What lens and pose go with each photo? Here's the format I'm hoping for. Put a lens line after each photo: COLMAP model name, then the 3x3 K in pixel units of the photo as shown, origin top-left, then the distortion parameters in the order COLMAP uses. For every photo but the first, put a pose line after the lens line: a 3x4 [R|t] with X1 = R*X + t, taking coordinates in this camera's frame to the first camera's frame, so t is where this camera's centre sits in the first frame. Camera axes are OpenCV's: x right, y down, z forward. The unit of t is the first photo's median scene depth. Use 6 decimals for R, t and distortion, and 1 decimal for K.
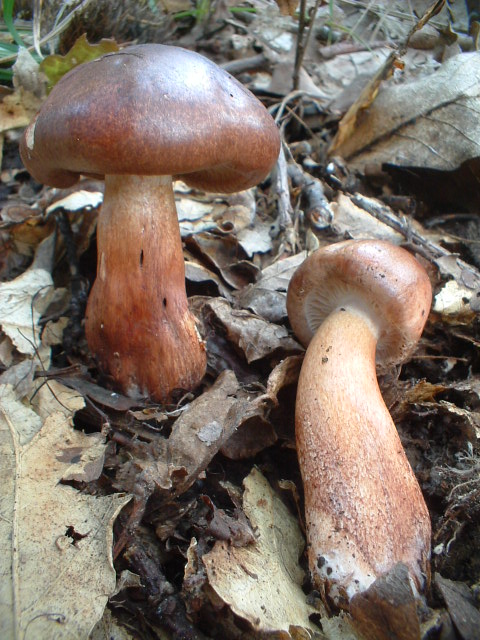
lens RADIAL K [[775.8, 0, 240.0], [0, 775.8, 320.0], [0, 0, 1]] dist [-0.096049, 0.446211]
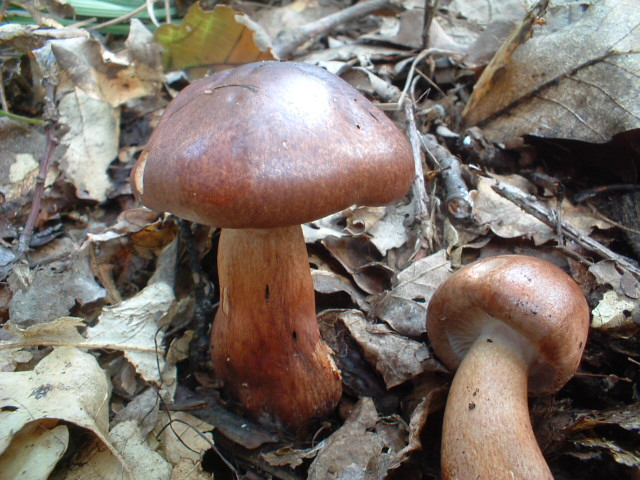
lens RADIAL K [[775.8, 0, 320.0], [0, 775.8, 240.0], [0, 0, 1]] dist [-0.096049, 0.446211]
pose [[0.996882, -0.038610, -0.068811, 0.001252], [0.041686, 0.998168, 0.043849, -0.158515], [0.066991, -0.046581, 0.996666, 0.079636]]
